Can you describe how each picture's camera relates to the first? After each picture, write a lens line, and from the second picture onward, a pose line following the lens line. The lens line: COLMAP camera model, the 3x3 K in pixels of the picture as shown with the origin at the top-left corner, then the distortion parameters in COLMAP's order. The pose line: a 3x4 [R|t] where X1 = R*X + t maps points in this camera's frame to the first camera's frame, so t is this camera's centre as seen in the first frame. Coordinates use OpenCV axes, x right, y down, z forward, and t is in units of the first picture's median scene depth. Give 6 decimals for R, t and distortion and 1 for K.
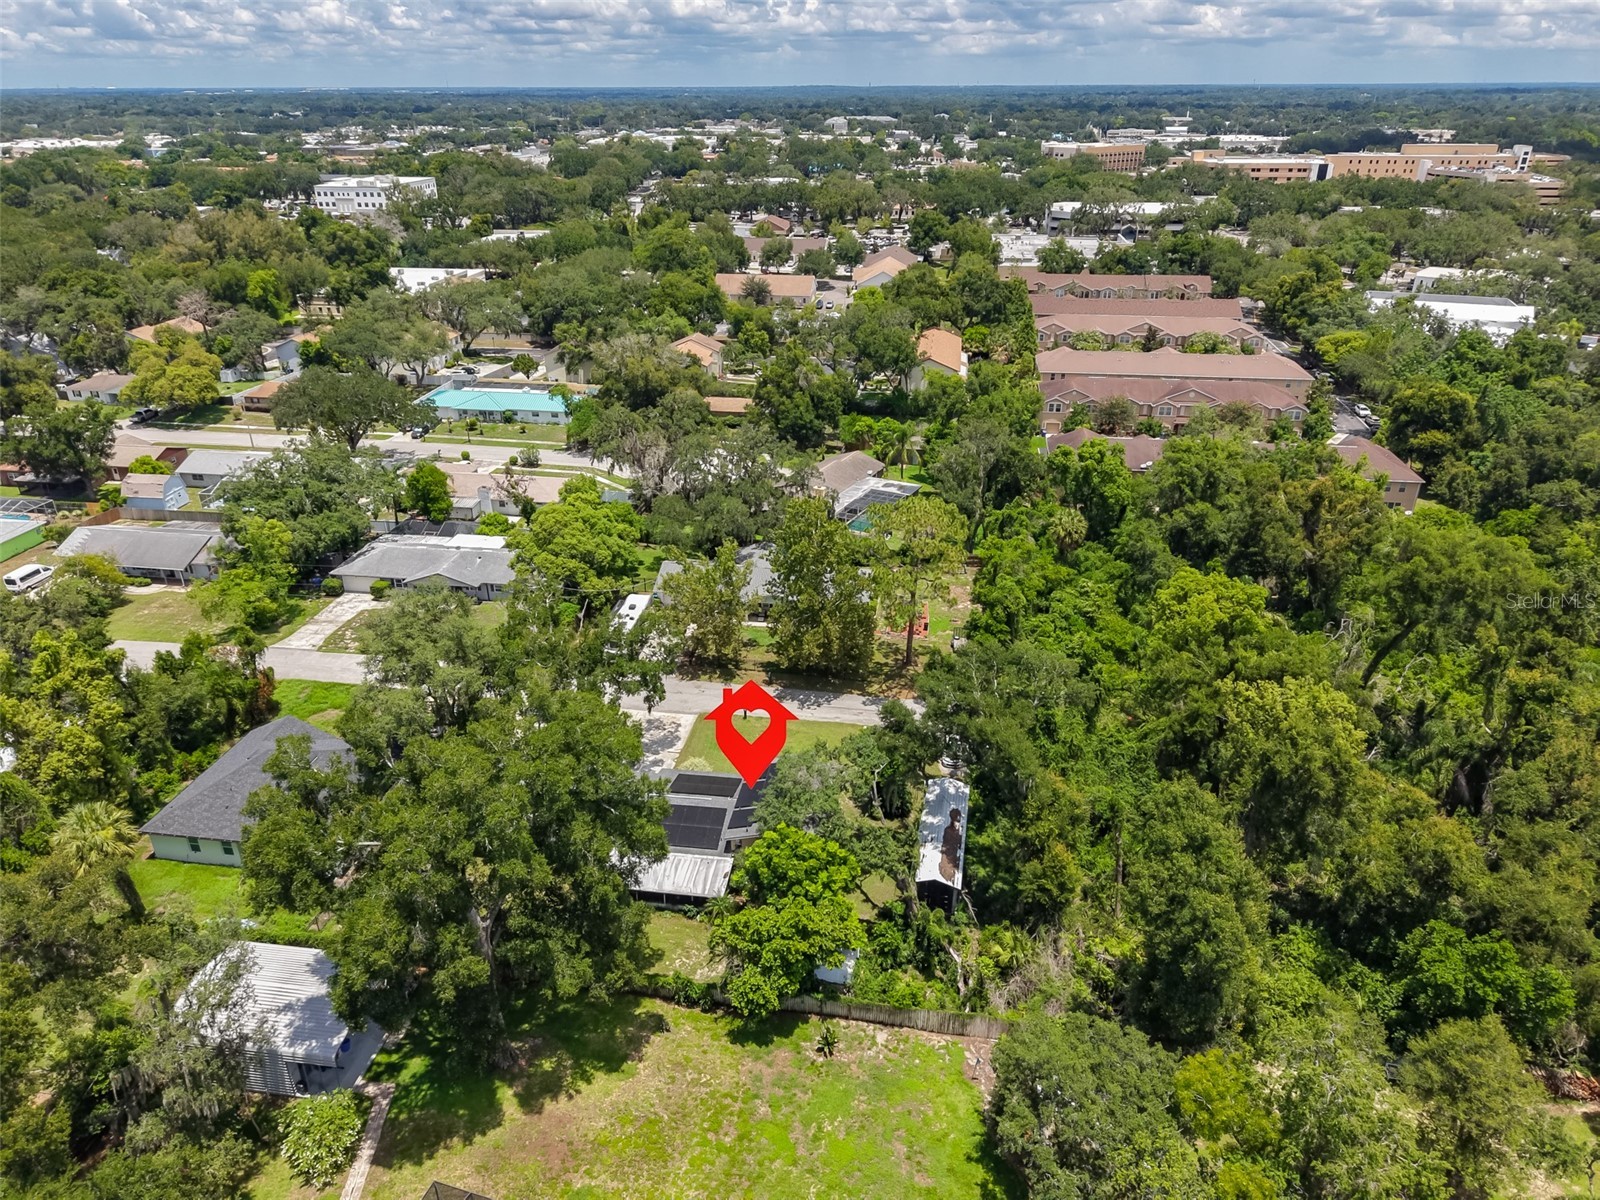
lens RADIAL K [[1061.9, 0, 803.6], [0, 1061.9, 603.1], [0, 0, 1]] dist [0.030654, -0.028964]
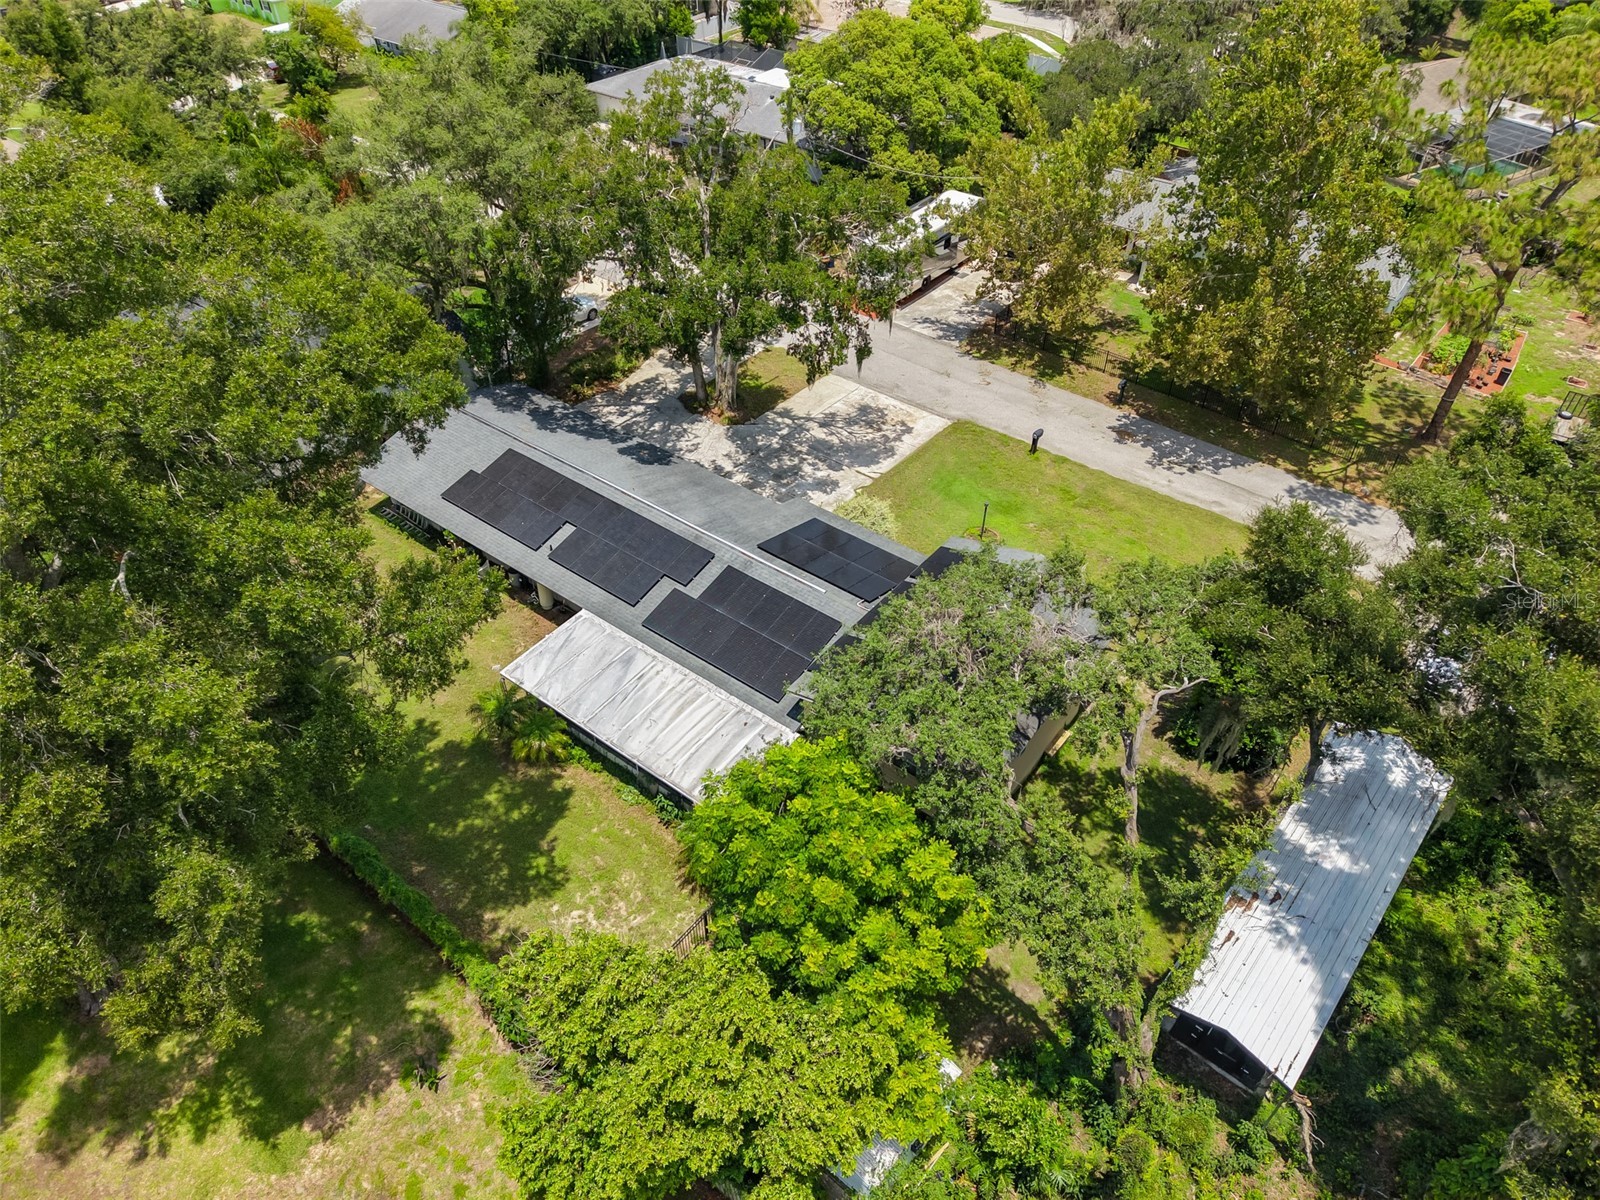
lens RADIAL K [[1061.9, 0, 803.6], [0, 1061.9, 603.1], [0, 0, 1]] dist [0.030654, -0.028964]
pose [[0.866848, 0.332087, -0.371878, 0.062339], [-0.216306, 0.922530, 0.319610, 0.034488], [0.449207, -0.196614, 0.871525, 0.473477]]
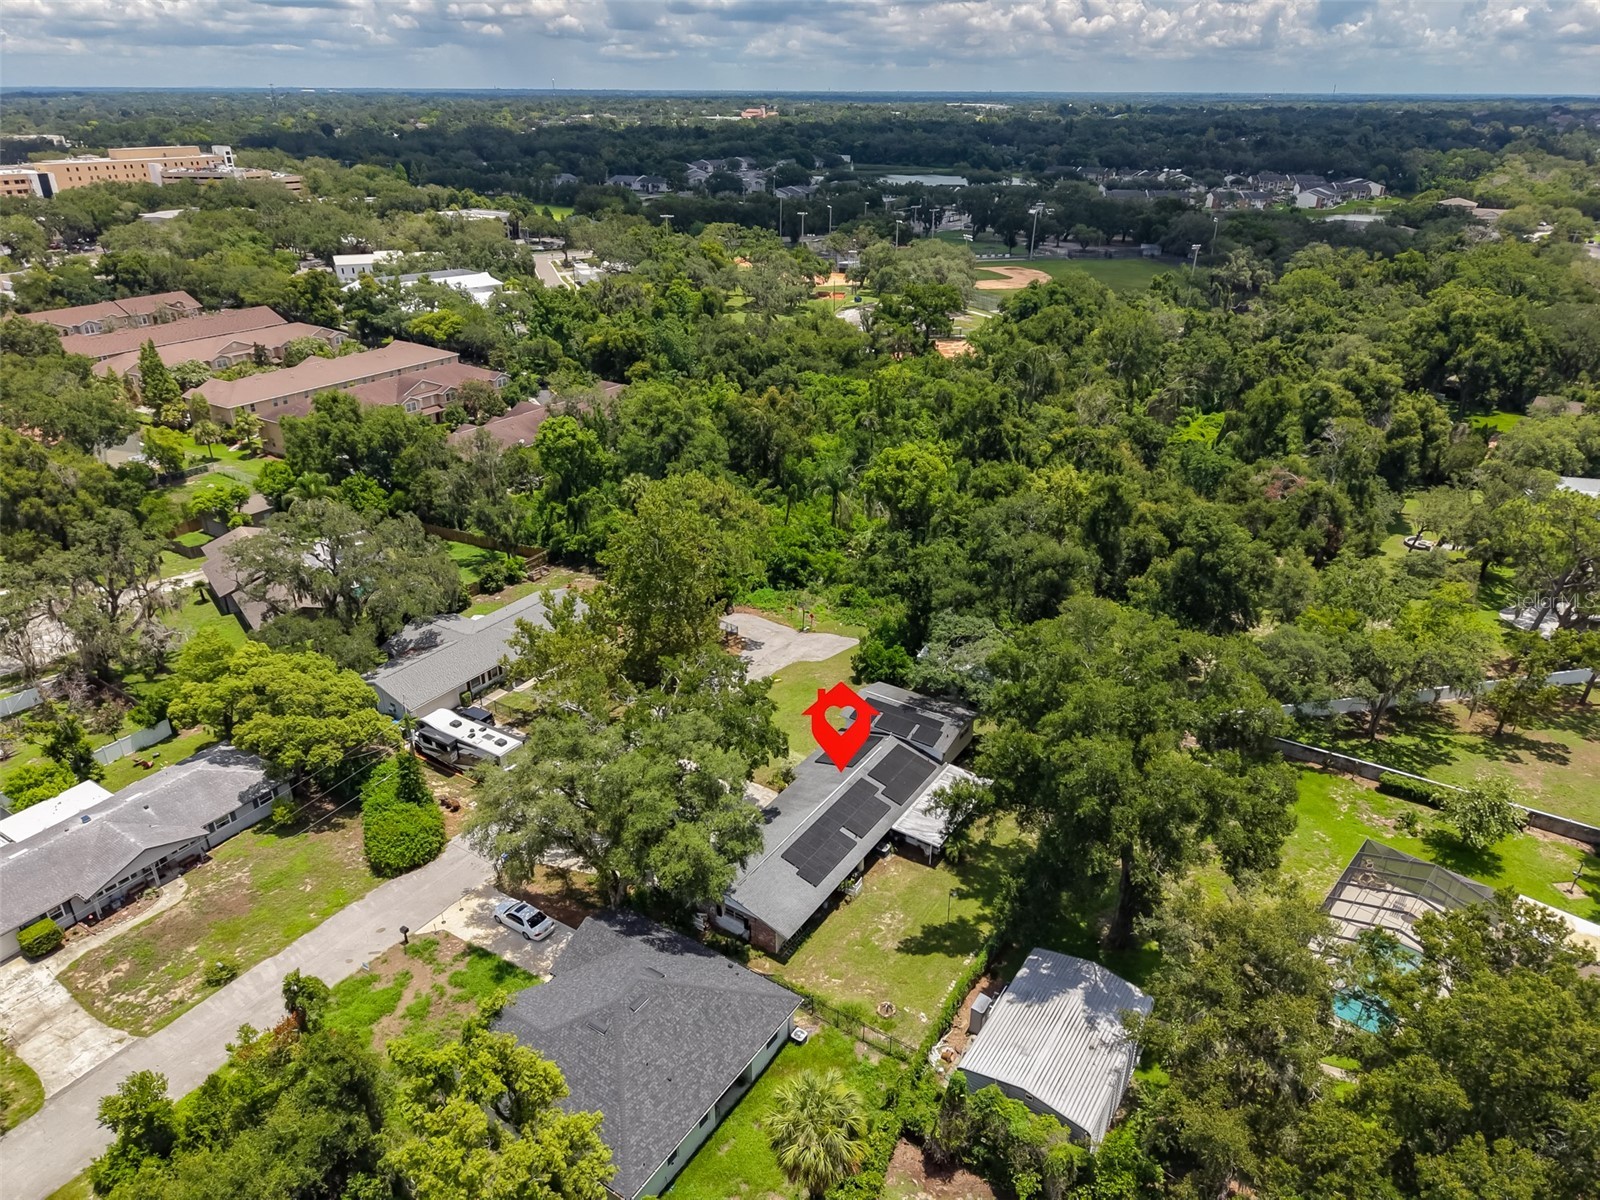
lens RADIAL K [[1061.9, 0, 803.6], [0, 1061.9, 603.1], [0, 0, 1]] dist [0.030654, -0.028964]
pose [[0.418504, -0.384053, 0.823017, -0.762084], [0.386810, 0.895267, 0.221075, -0.173281], [-0.821725, 0.225830, 0.523229, 0.372732]]
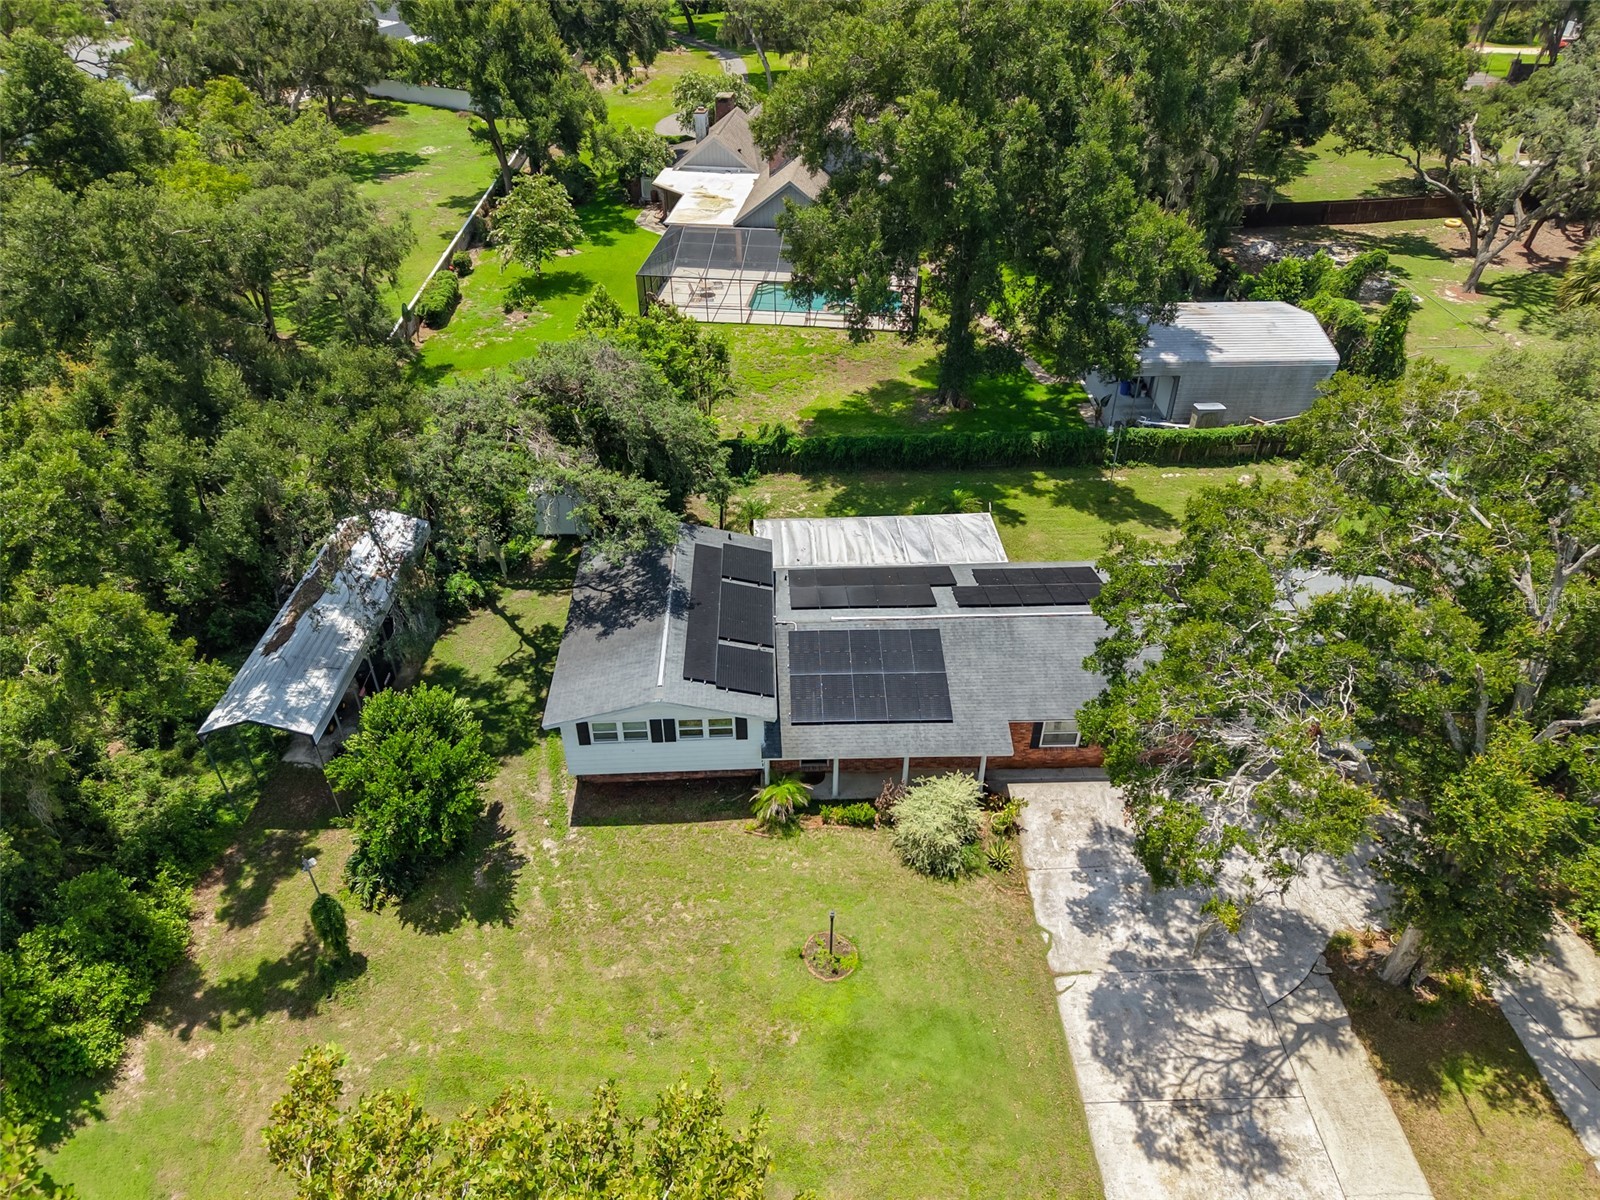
lens RADIAL K [[1061.9, 0, 803.6], [0, 1061.9, 603.1], [0, 0, 1]] dist [0.030654, -0.028964]
pose [[-0.984306, 0.110035, -0.137965, -0.011090], [-0.072166, 0.462459, 0.883699, -0.174104], [0.161041, 0.879787, -0.447260, 0.954562]]
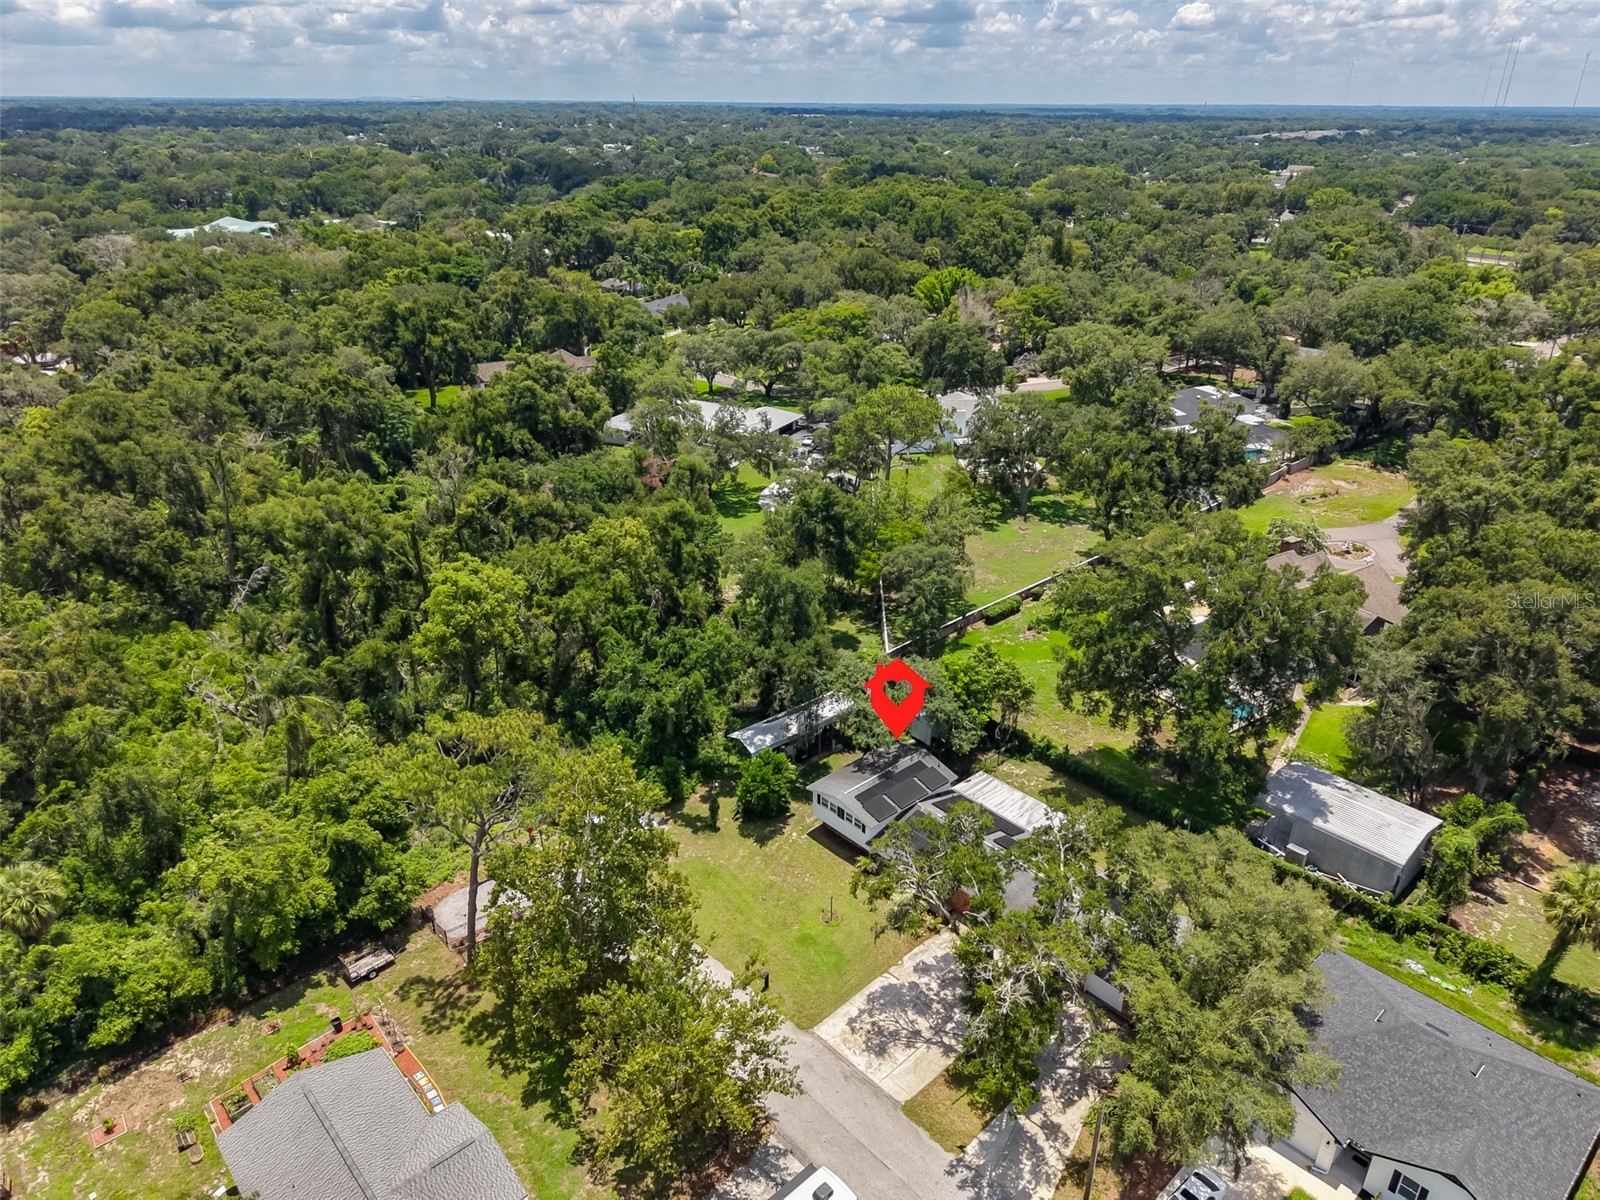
lens RADIAL K [[1061.9, 0, 803.6], [0, 1061.9, 603.1], [0, 0, 1]] dist [0.030654, -0.028964]
pose [[-0.773530, -0.267020, 0.574763, -0.406433], [0.275325, 0.675273, 0.684253, -0.531358], [-0.570831, 0.687536, -0.448827, 1.104479]]
